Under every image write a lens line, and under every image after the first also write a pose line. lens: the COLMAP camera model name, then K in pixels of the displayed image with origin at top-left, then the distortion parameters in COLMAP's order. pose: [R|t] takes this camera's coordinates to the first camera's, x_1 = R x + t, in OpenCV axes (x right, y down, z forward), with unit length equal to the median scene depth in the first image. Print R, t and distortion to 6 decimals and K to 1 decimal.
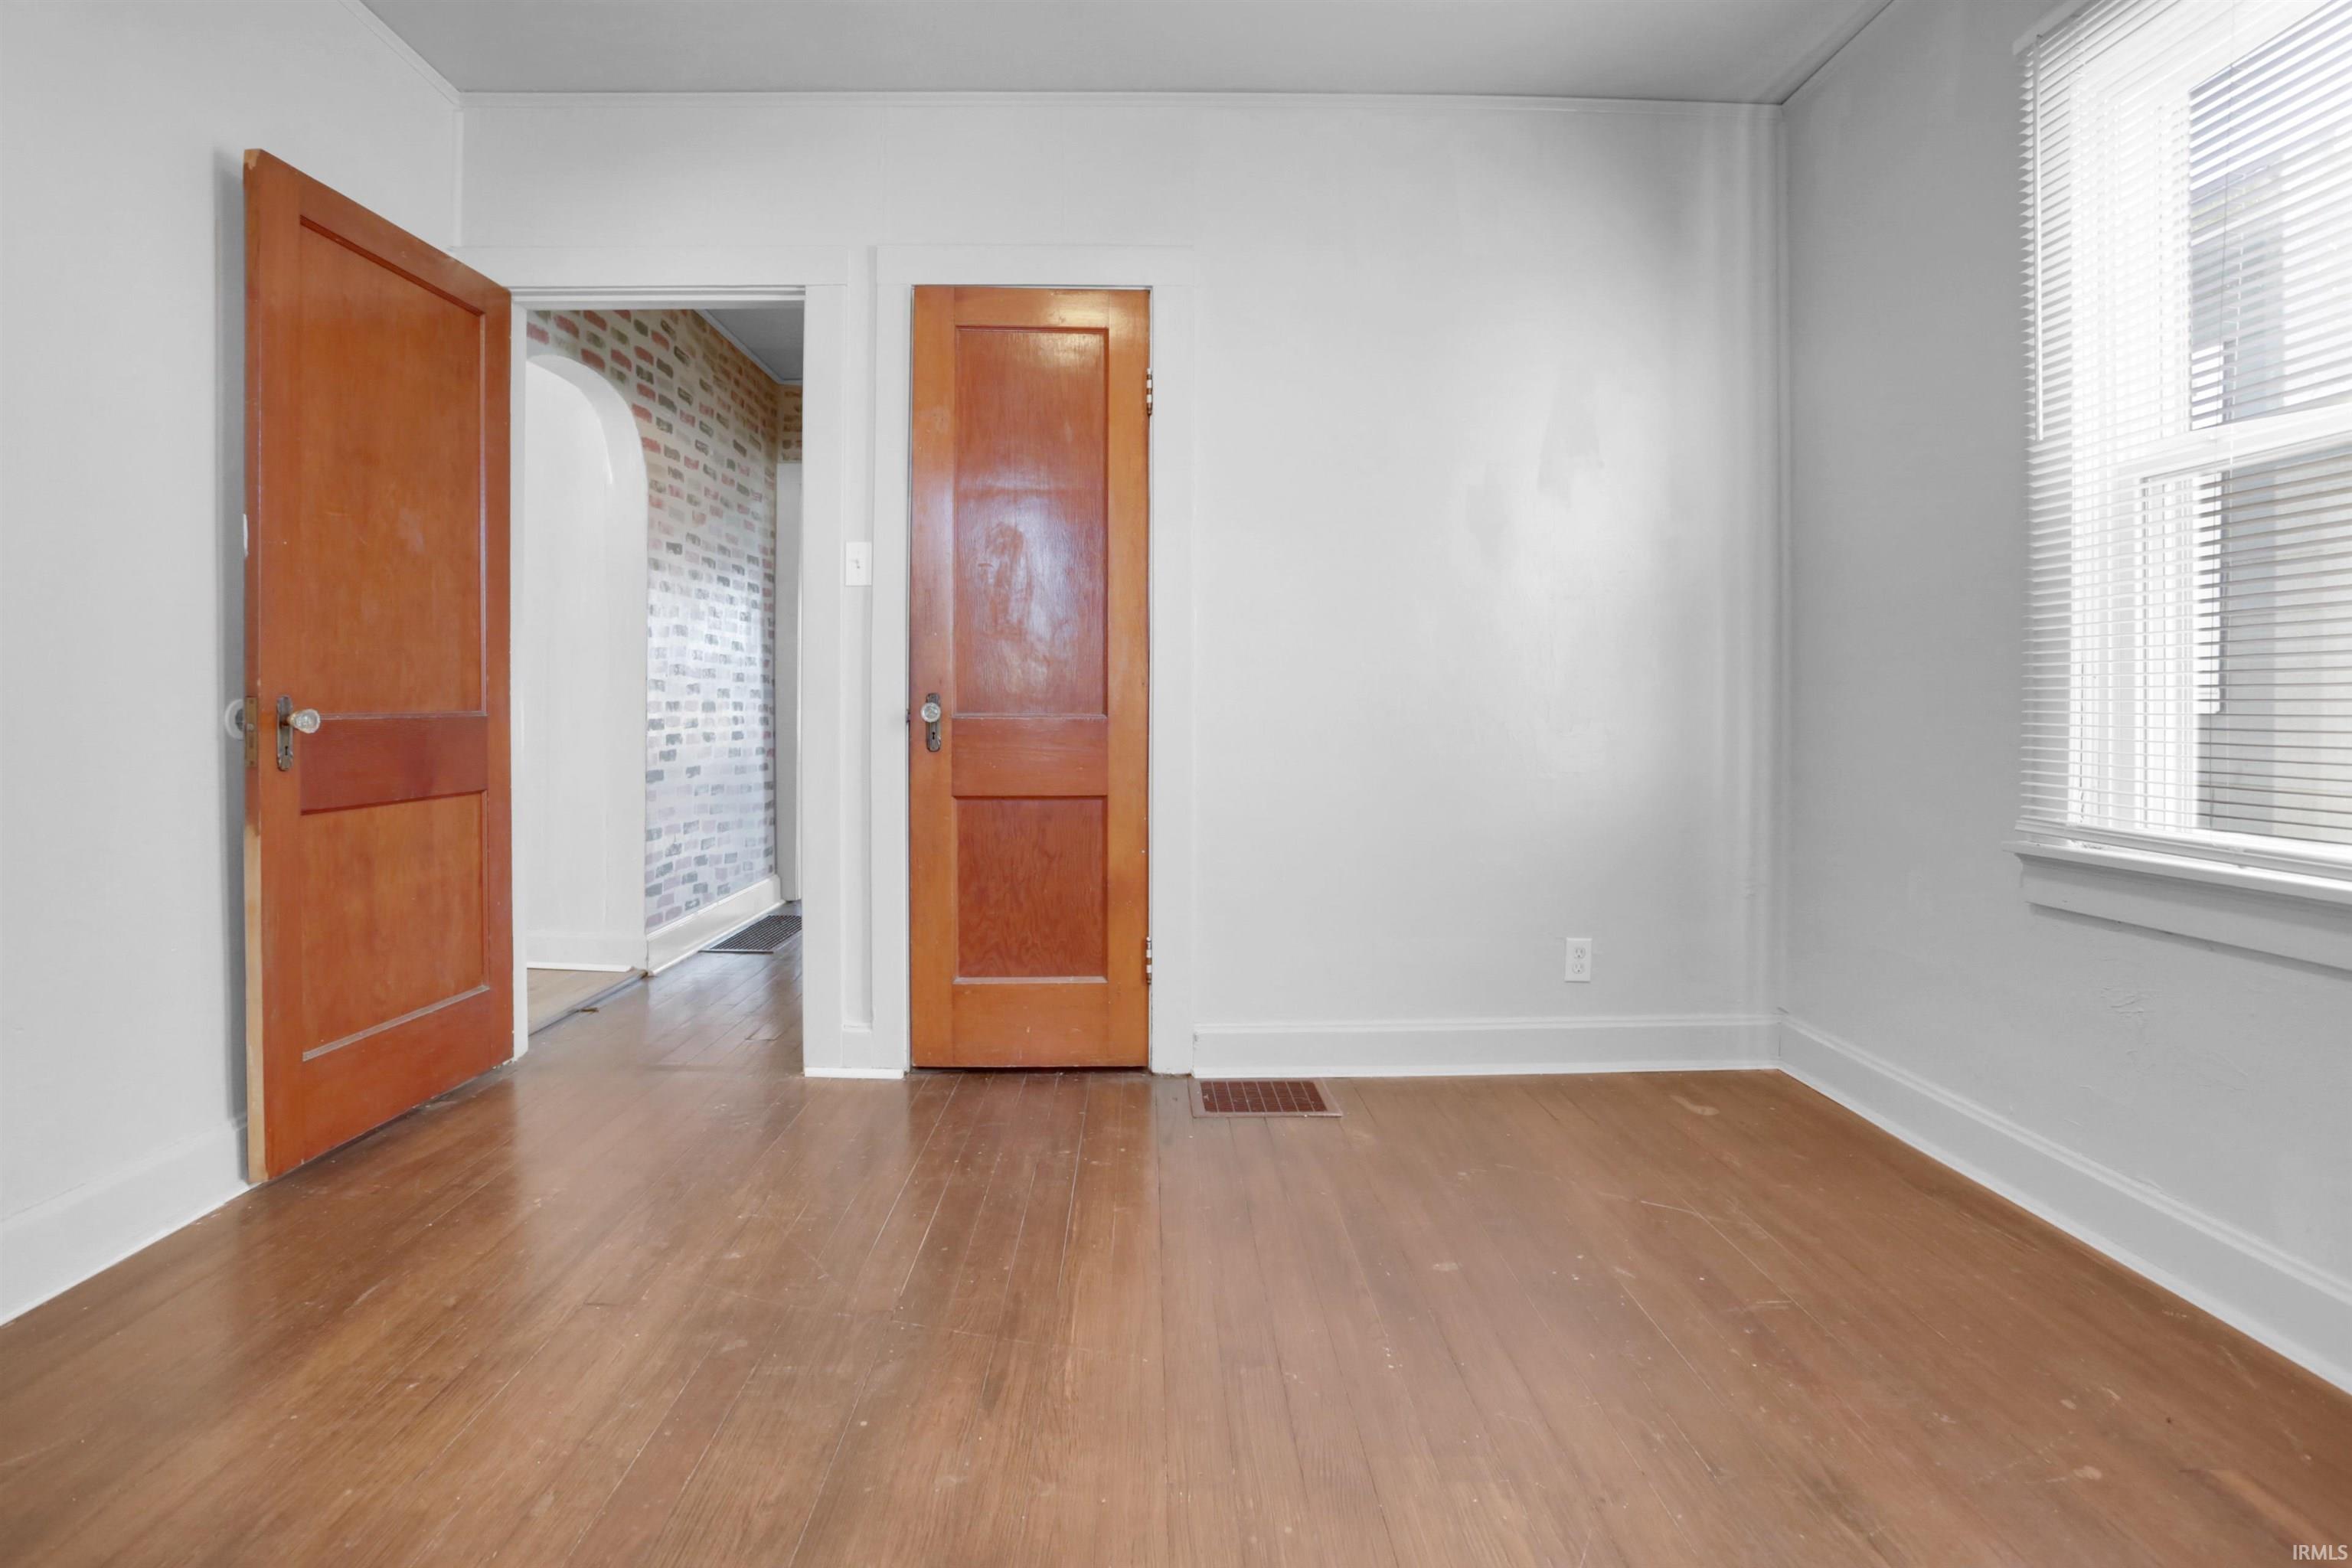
lens RADIAL K [[1186.0, 0, 1172.3], [0, 1186.0, 720.4], [0, 0, 1]] dist [-0.018329, -0.000002]
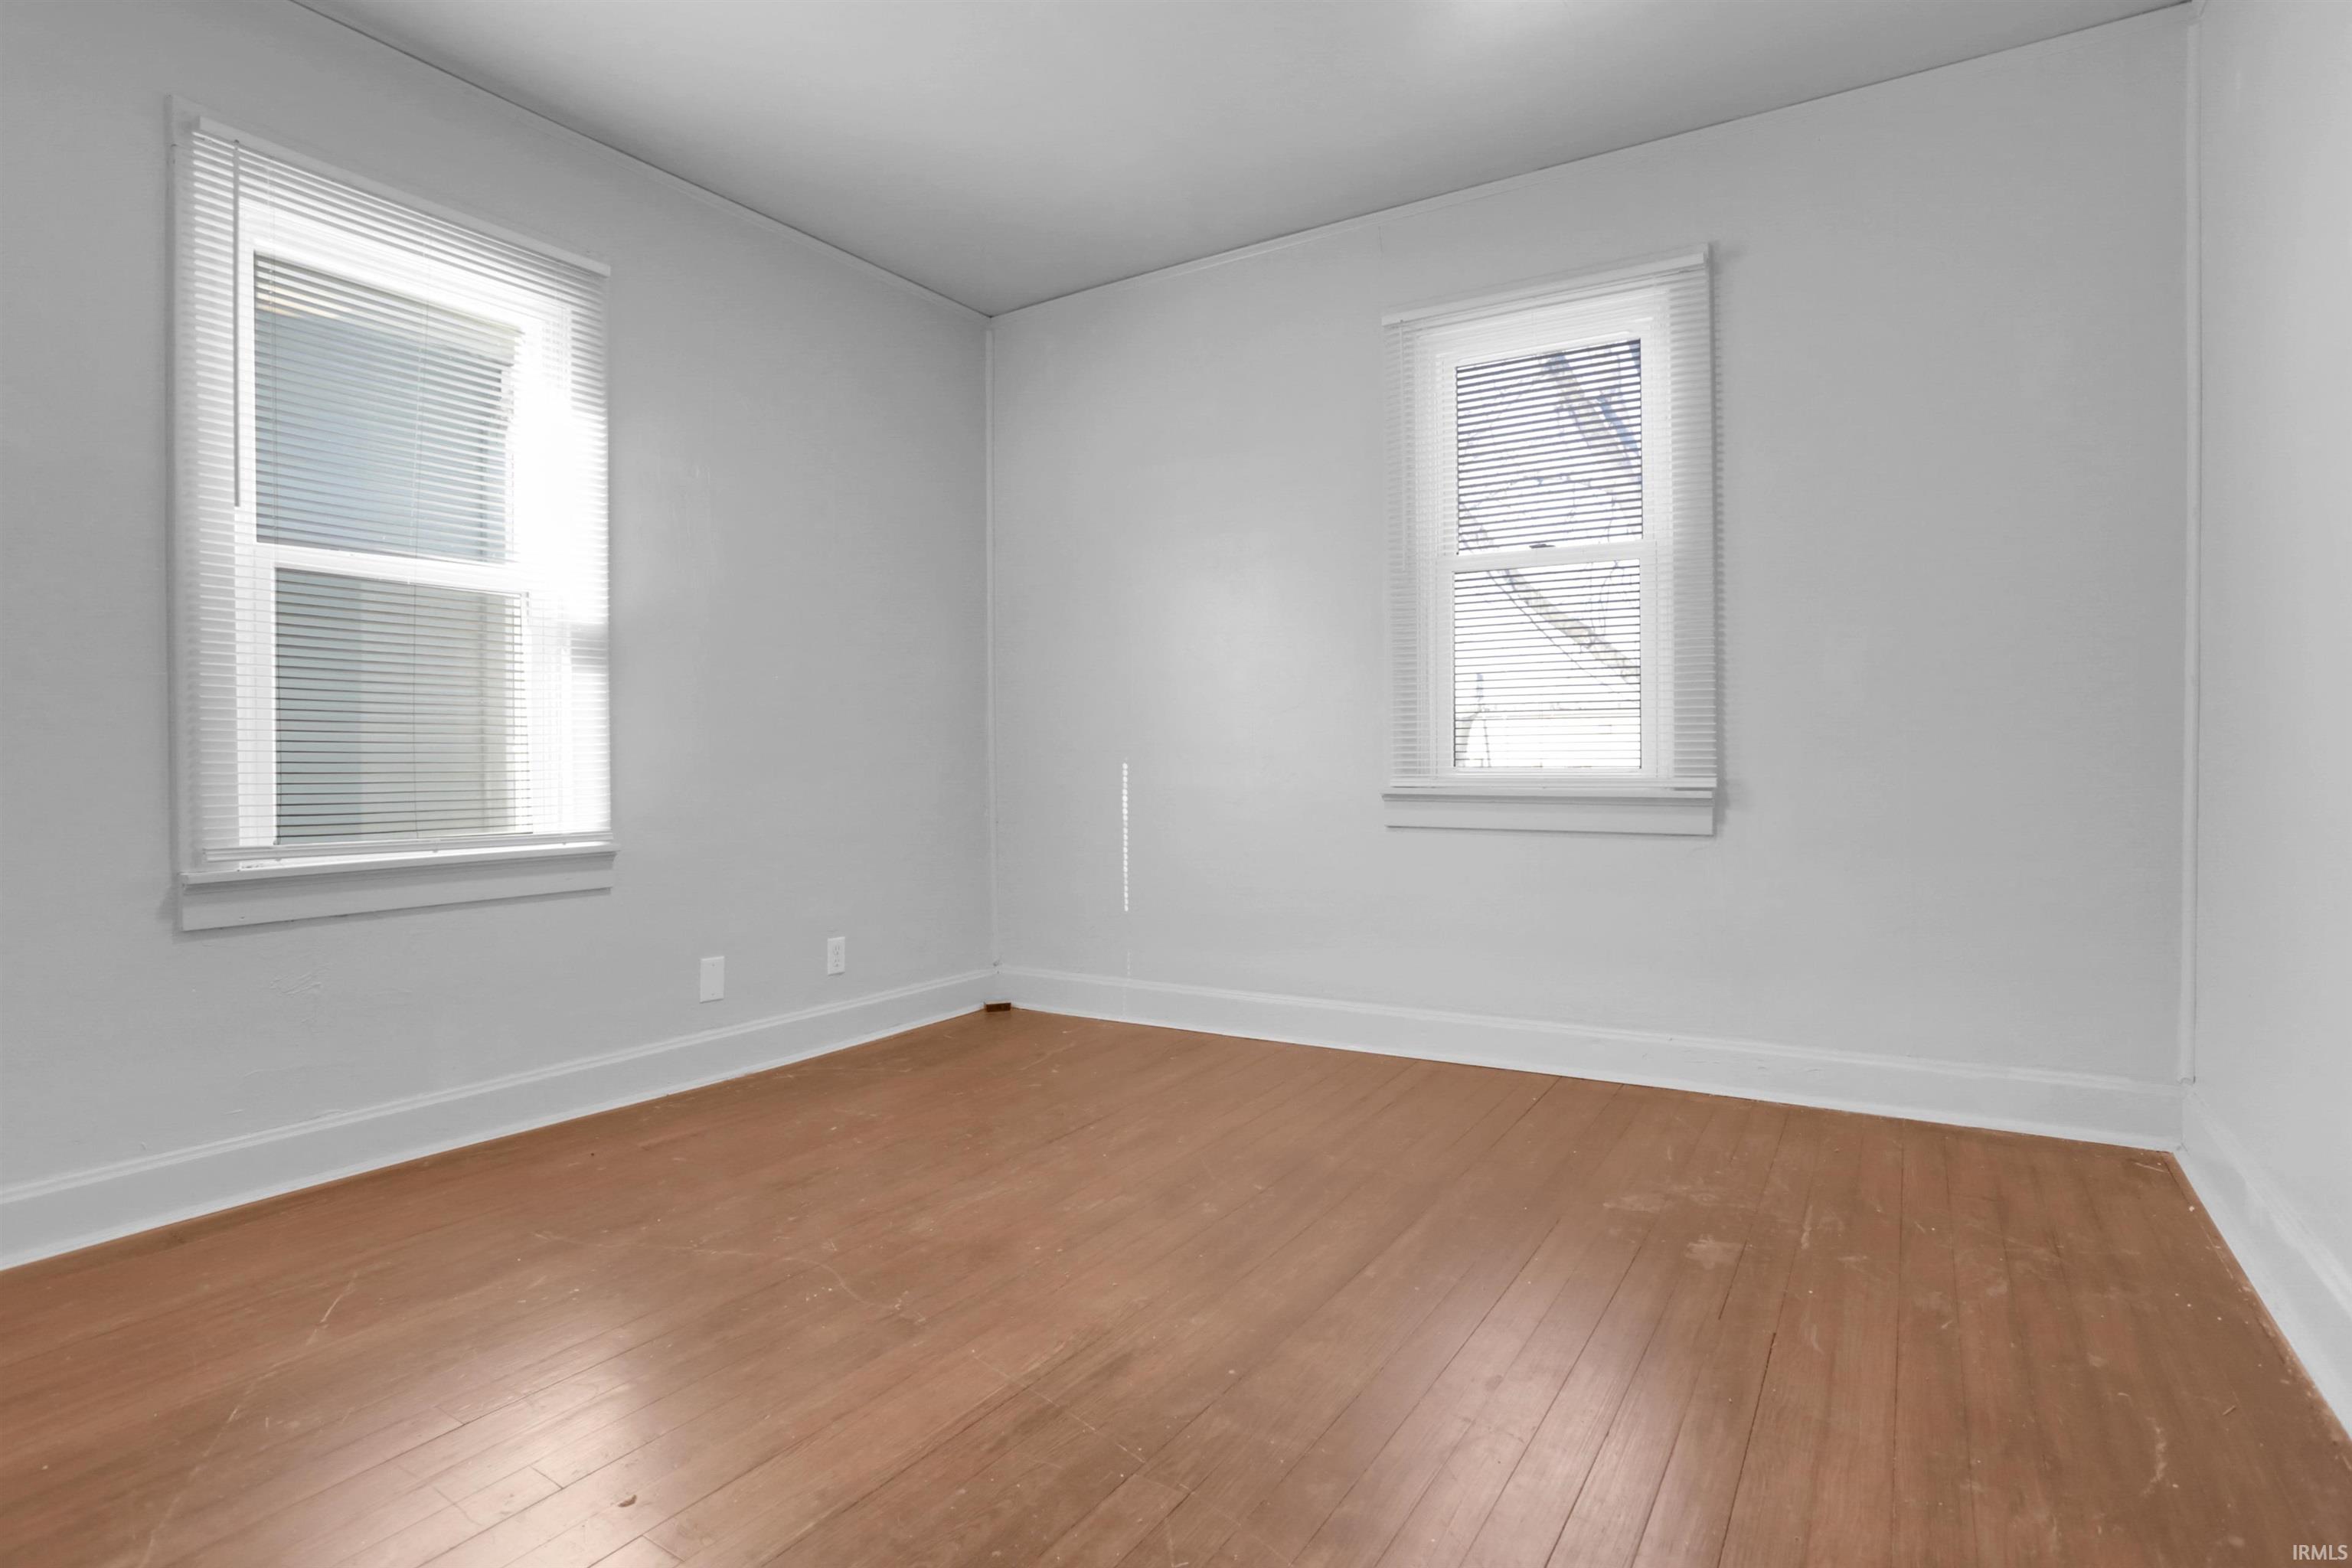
lens RADIAL K [[1186.0, 0, 1178.5], [0, 1186.0, 769.1], [0, 0, 1]] dist [-0.018329, -0.000002]
pose [[-0.836652, 0.000026, 0.547735, -0.725163], [0.010554, 0.999815, 0.016073, 0.002778], [-0.547634, 0.019229, -0.836497, 1.697534]]
